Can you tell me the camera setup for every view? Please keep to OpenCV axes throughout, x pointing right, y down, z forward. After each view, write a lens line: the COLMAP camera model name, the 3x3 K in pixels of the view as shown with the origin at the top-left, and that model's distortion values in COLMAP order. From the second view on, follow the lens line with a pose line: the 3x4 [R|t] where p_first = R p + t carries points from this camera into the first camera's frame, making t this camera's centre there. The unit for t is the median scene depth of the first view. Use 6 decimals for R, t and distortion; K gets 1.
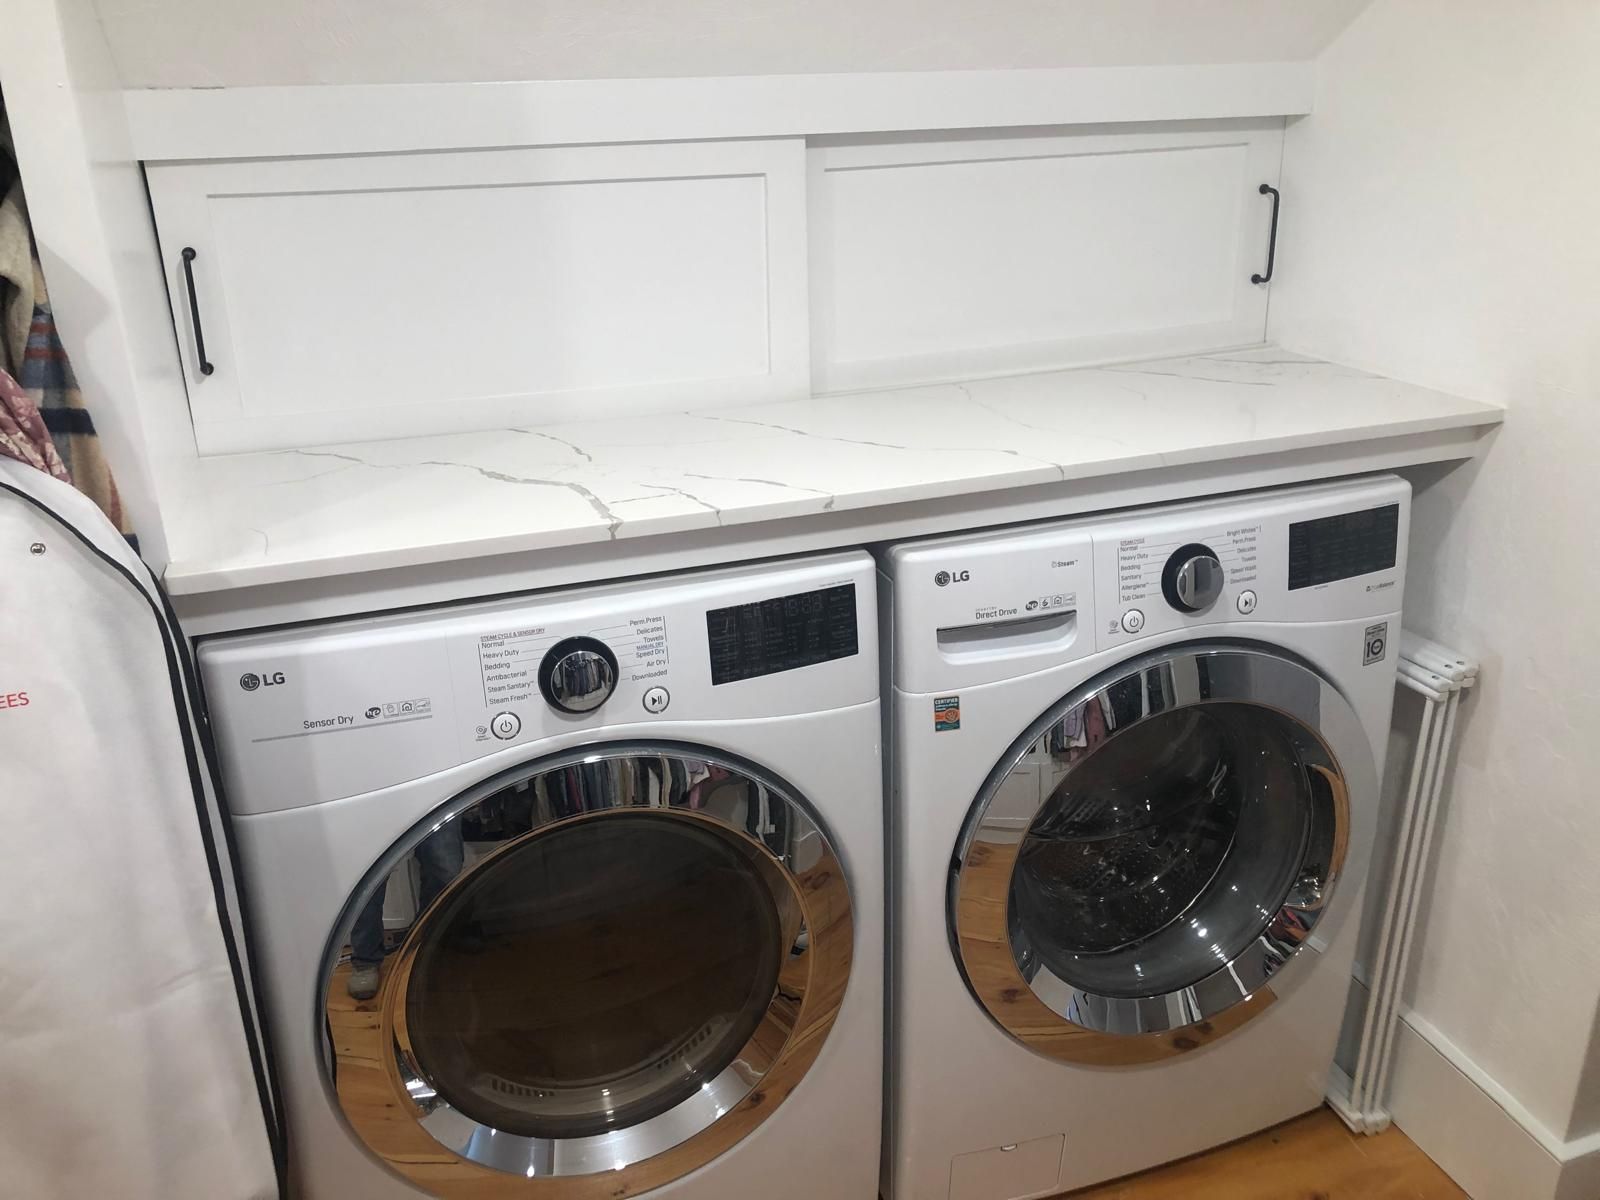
lens RADIAL K [[1315.0, 0, 787.4], [0, 1315.0, 591.9], [0, 0, 1]] dist [0.059275, -0.110764]
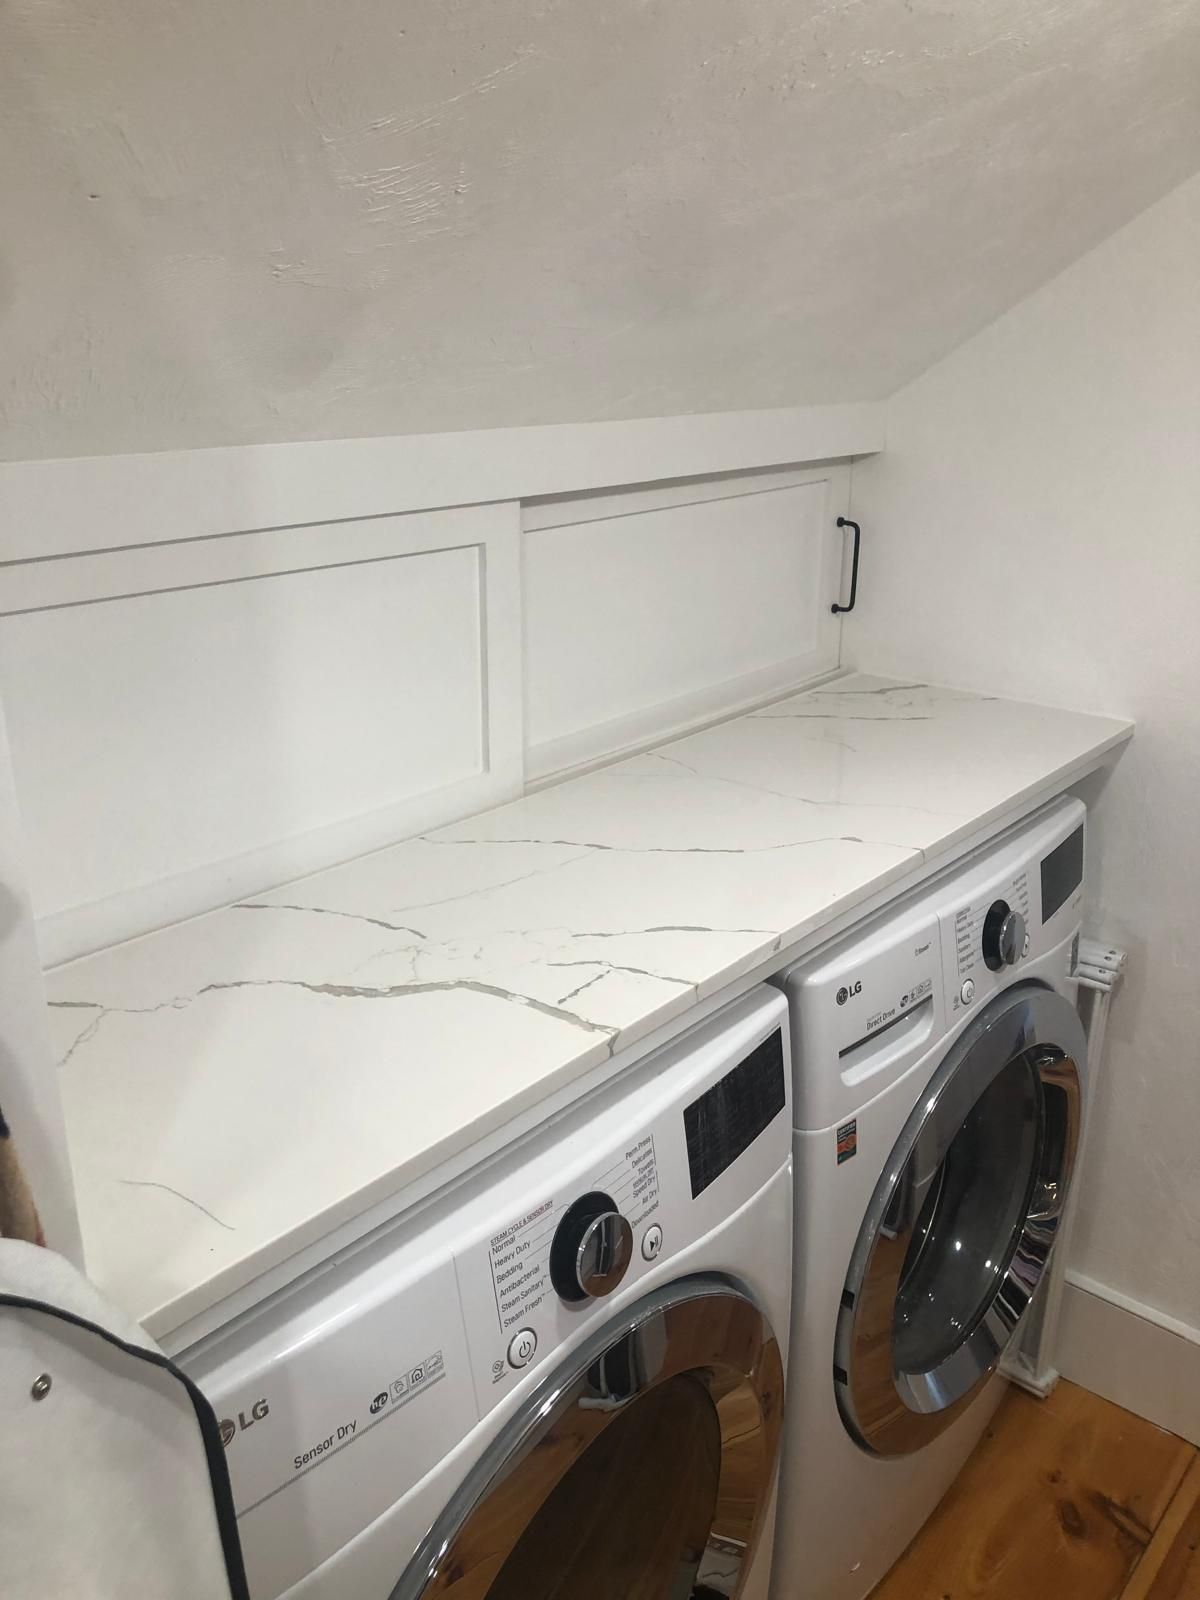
lens RADIAL K [[1315.0, 0, 594.8], [0, 1315.0, 806.2], [0, 0, 1]] dist [0.059275, -0.110764]
pose [[0.857726, -0.146886, 0.492677, -0.434375], [0.162875, 0.986590, 0.010584, -0.169210], [-0.487625, 0.071166, 0.870148, 0.290927]]
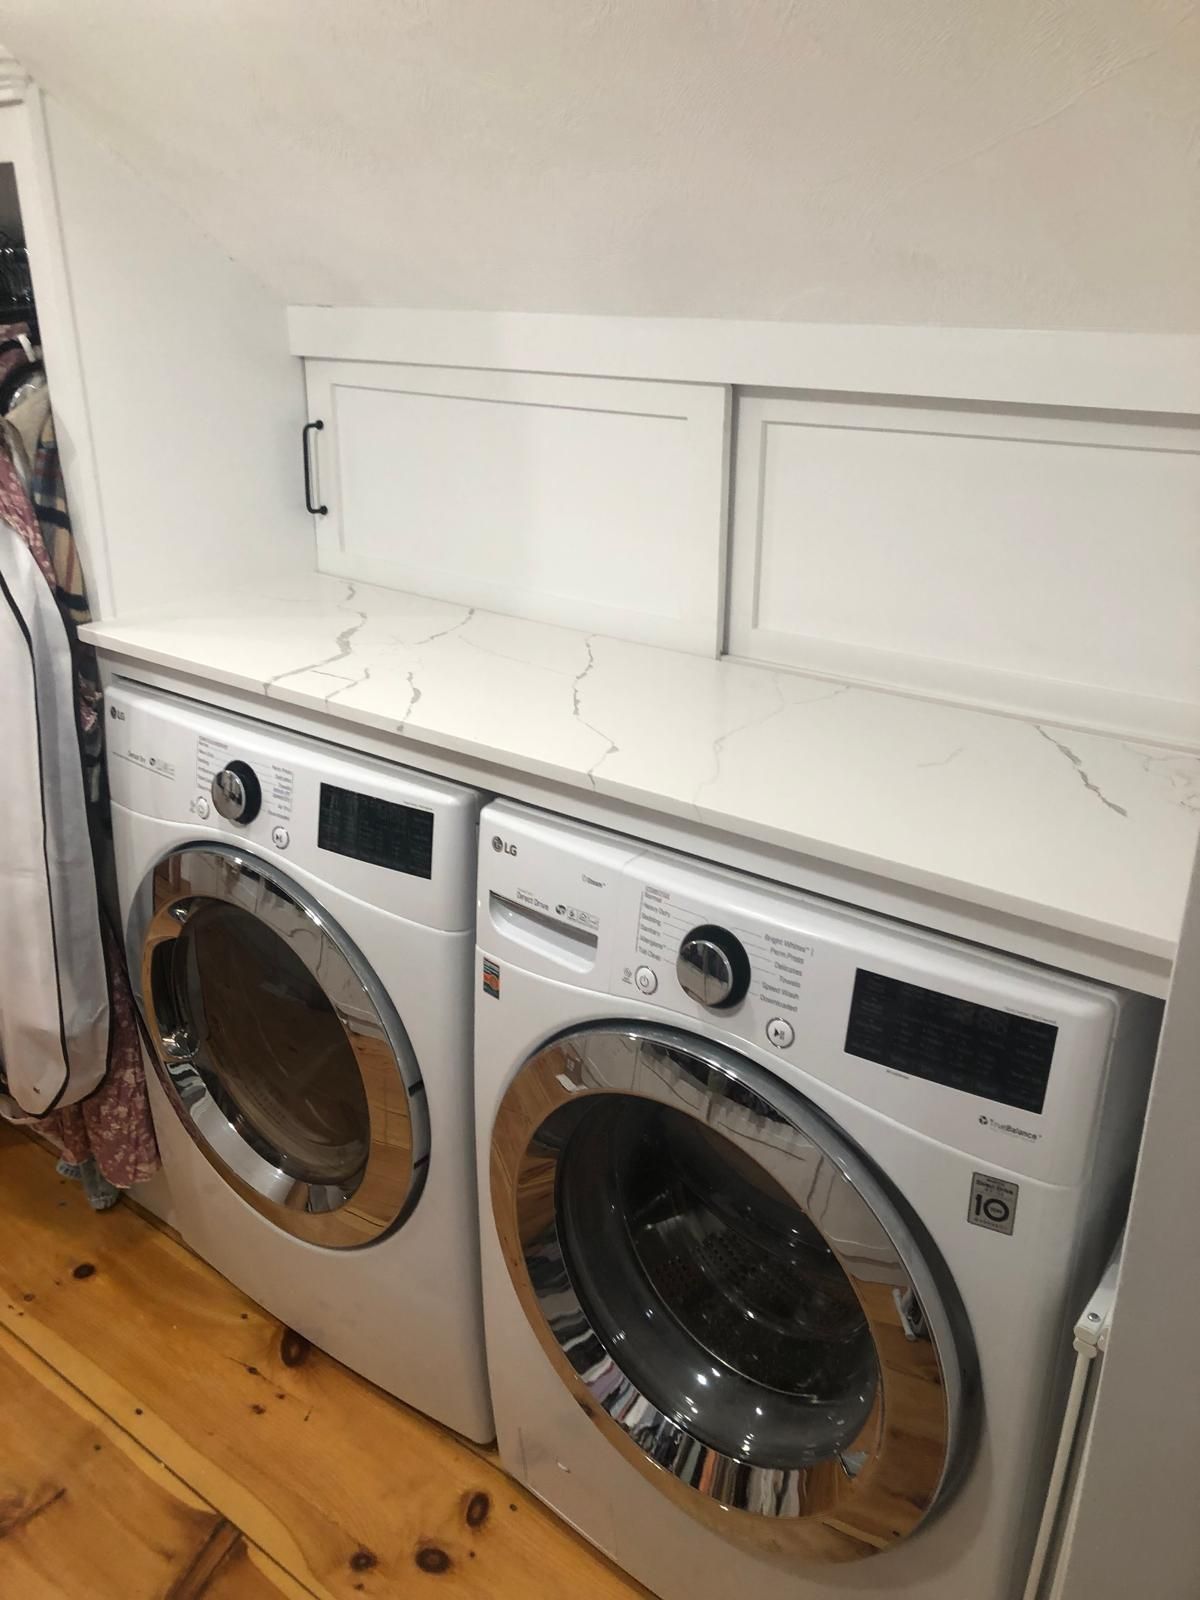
lens RADIAL K [[1315.0, 0, 598.4], [0, 1315.0, 790.7], [0, 0, 1]] dist [0.059275, -0.110764]
pose [[0.542862, 0.336218, -0.769583, 0.881053], [-0.318604, 0.930311, 0.181695, -0.243729], [0.777041, 0.146557, 0.612151, 0.442063]]
